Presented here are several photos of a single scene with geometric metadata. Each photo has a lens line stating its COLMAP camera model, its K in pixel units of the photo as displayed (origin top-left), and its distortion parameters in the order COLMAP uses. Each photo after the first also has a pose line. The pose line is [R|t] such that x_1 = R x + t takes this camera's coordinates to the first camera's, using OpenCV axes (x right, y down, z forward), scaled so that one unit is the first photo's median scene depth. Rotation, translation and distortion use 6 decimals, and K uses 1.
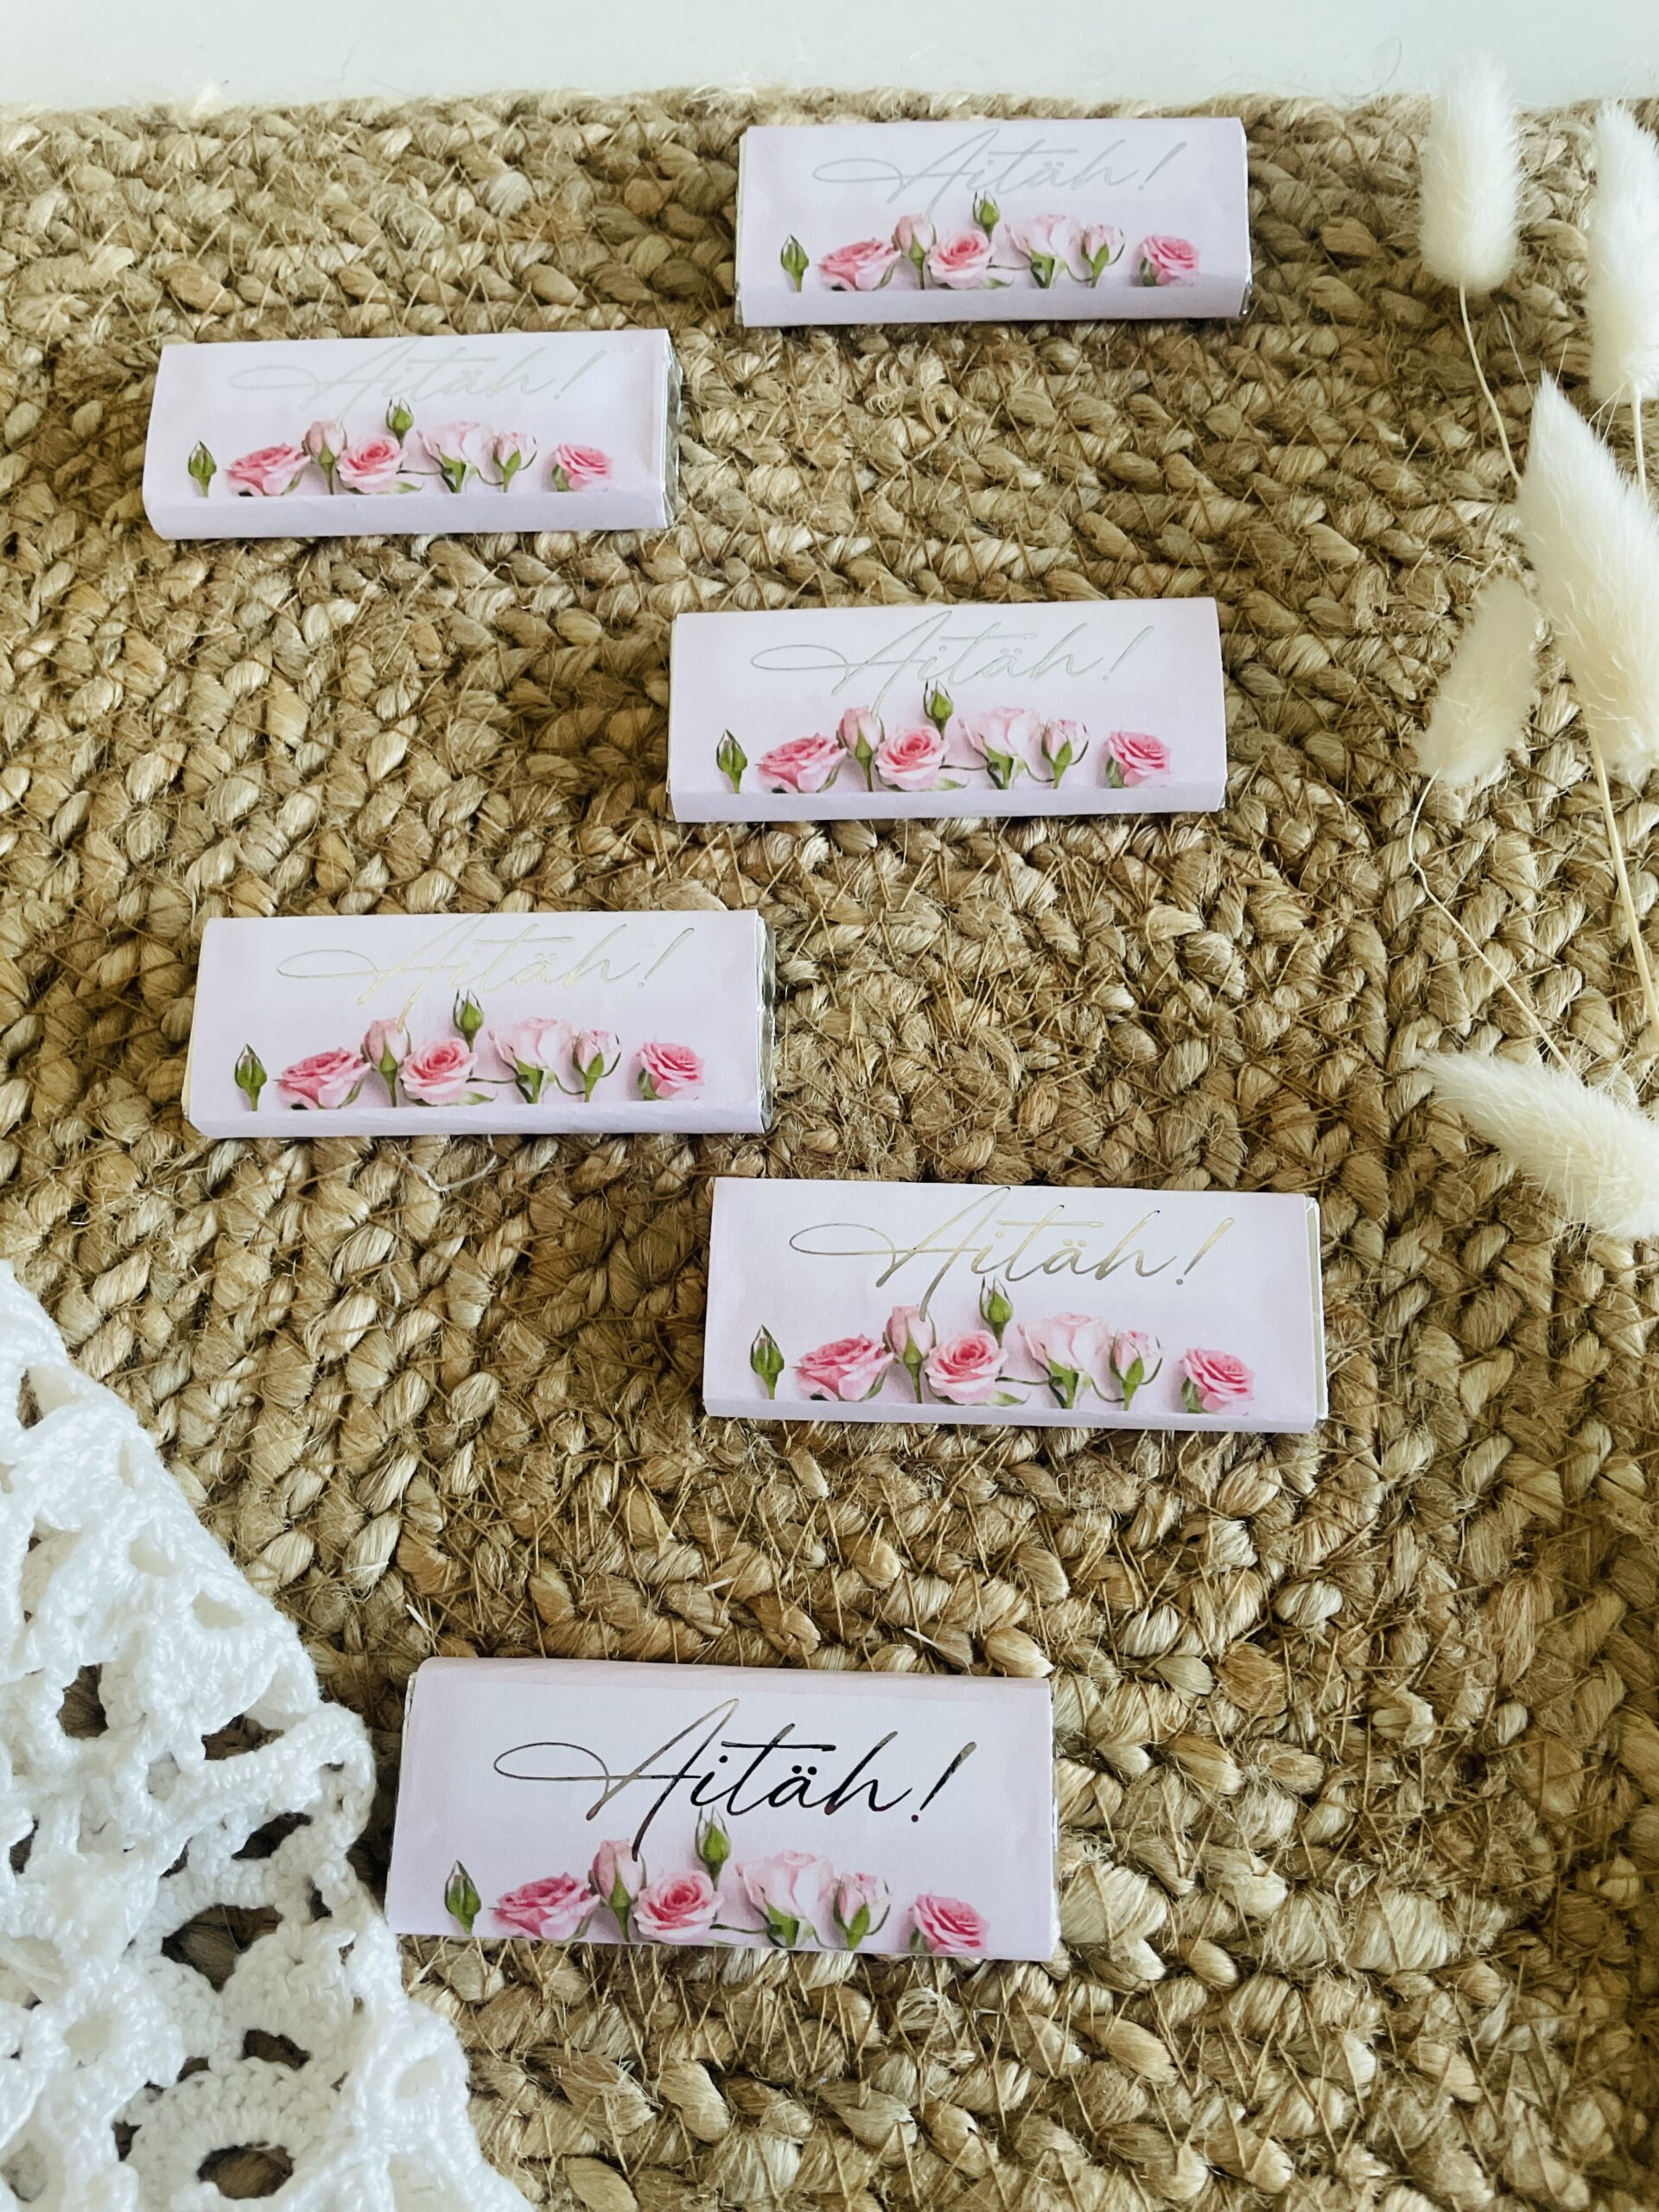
lens RADIAL K [[1647.1, 0, 829.0], [0, 1647.1, 1099.0], [0, 0, 1]] dist [0.069672, -0.107023]
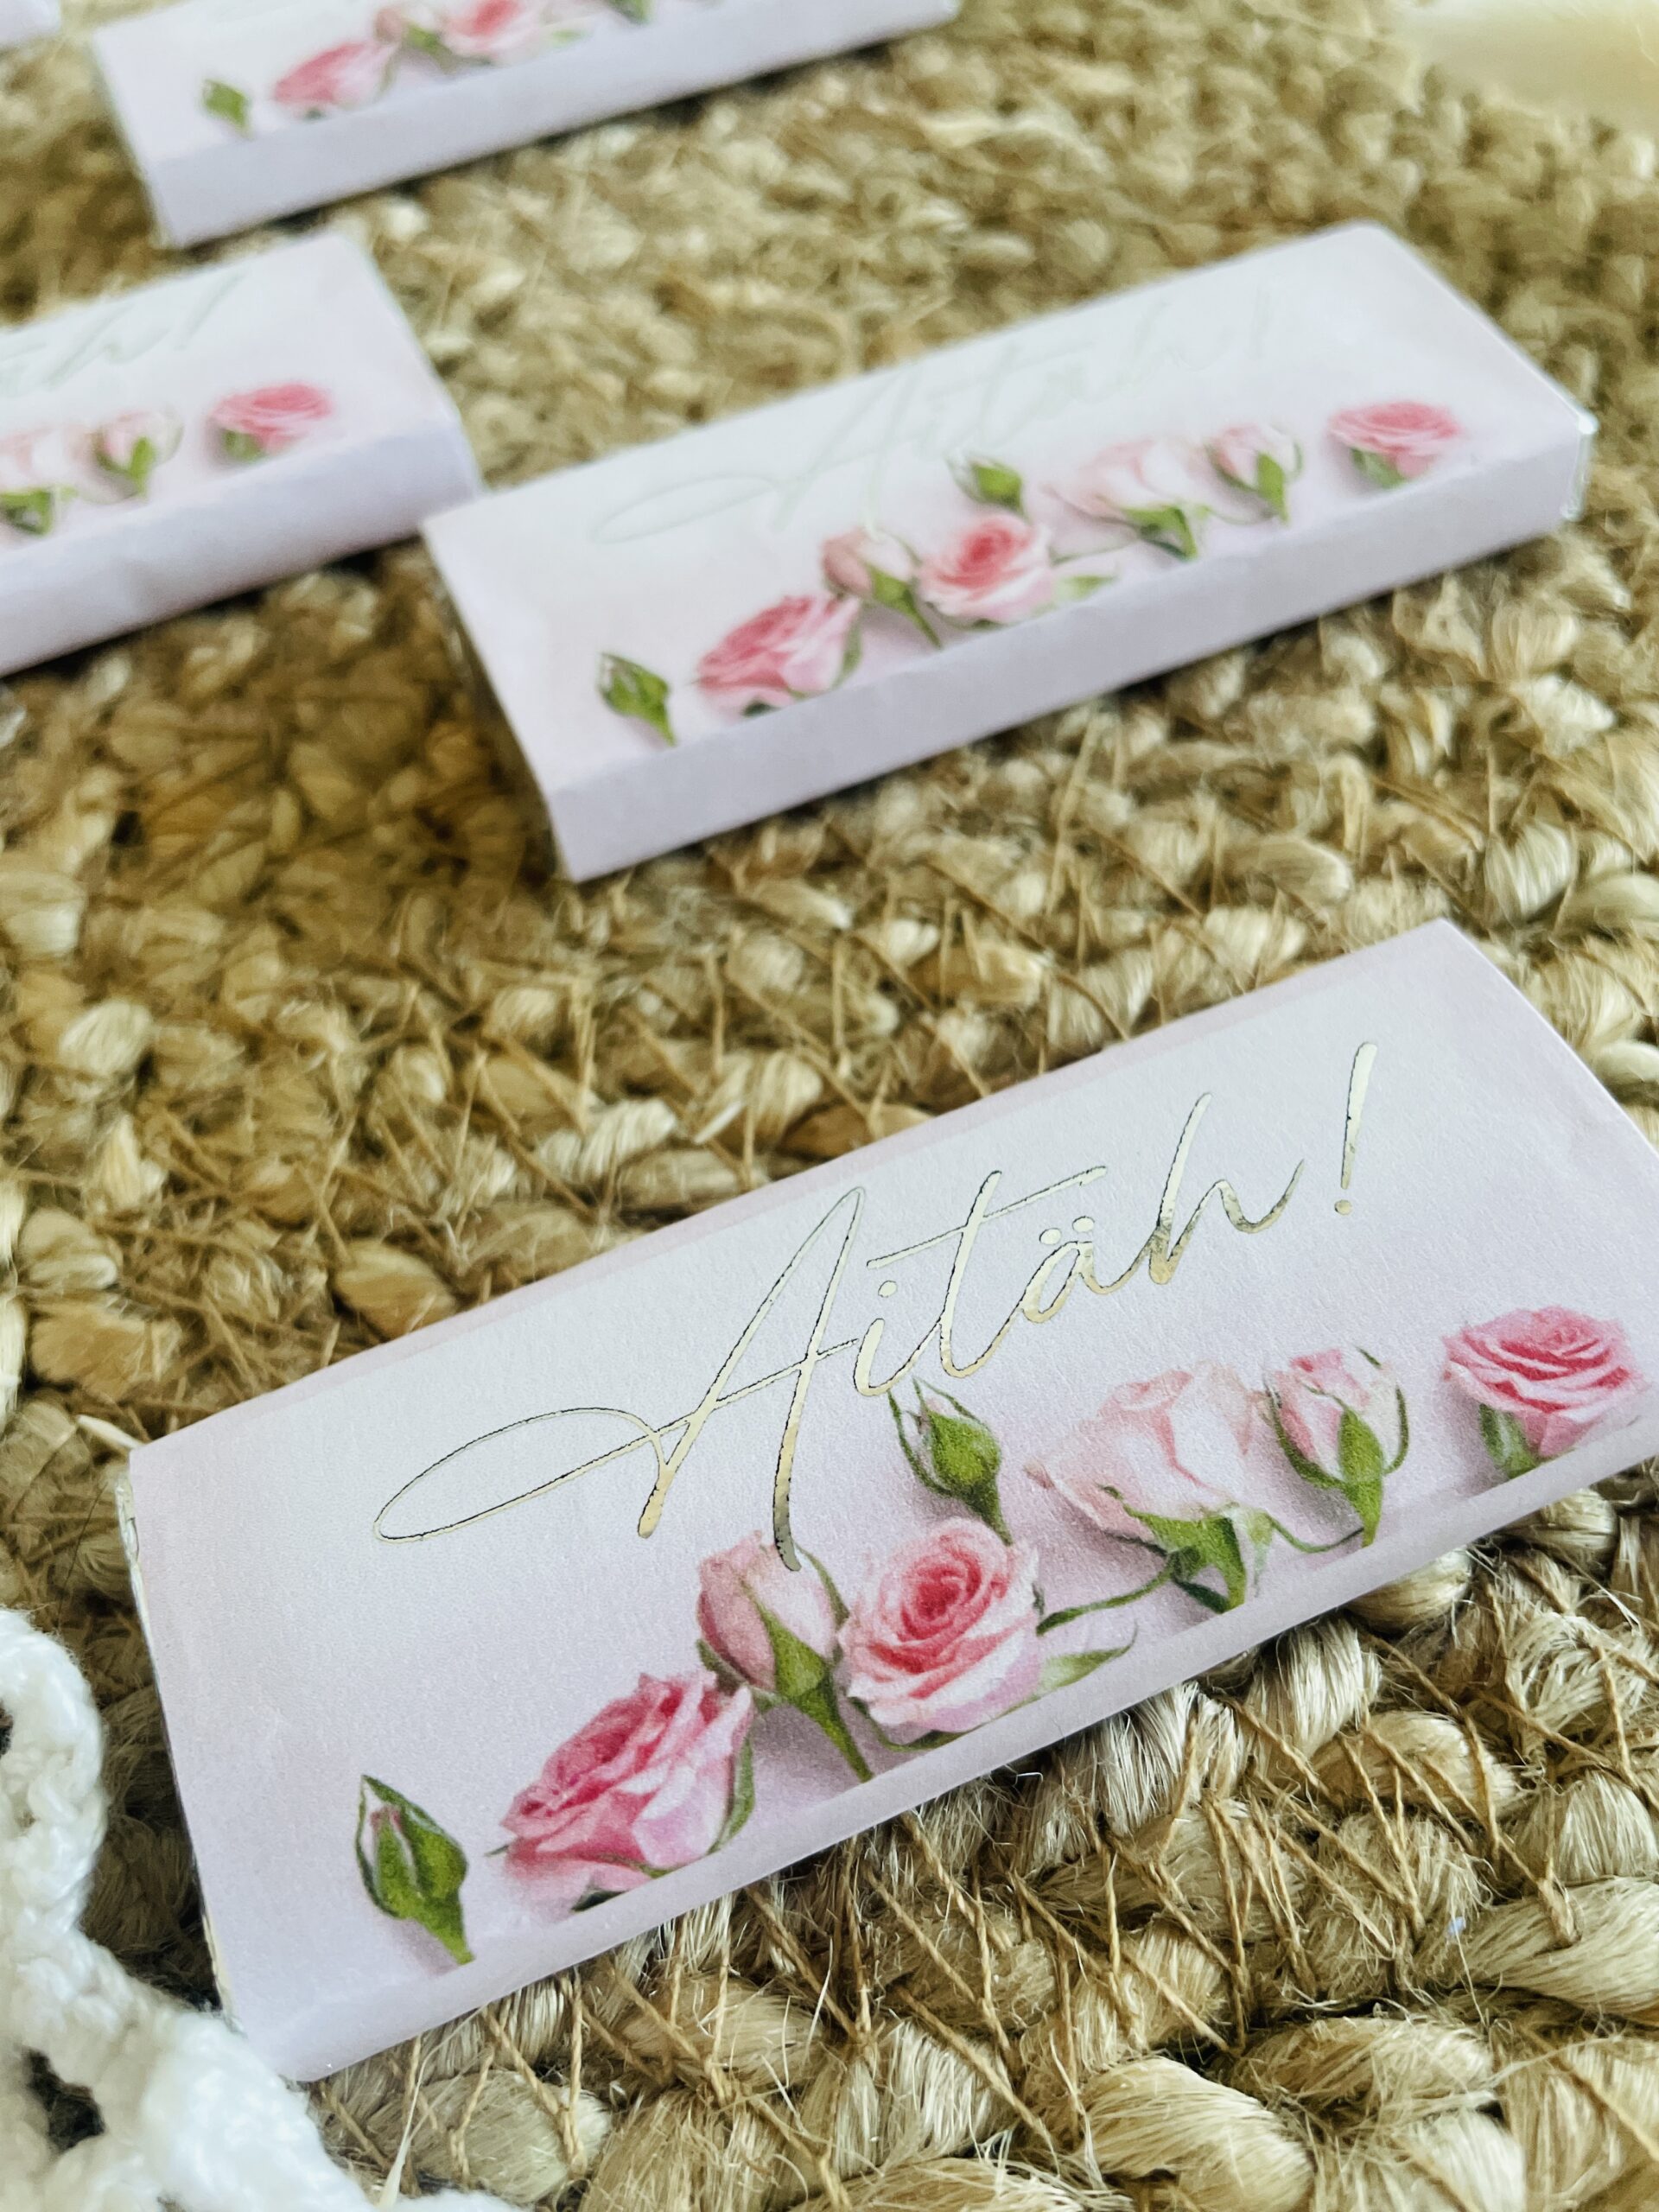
lens RADIAL K [[1734.9, 0, 802.0], [0, 1734.9, 1135.5], [0, 0, 1]] dist [0.042546, -0.104479]
pose [[0.910346, -0.359210, 0.205520, -0.140736], [0.404180, 0.878413, -0.255007, 0.408771], [-0.088931, 0.315212, 0.944845, 0.497086]]
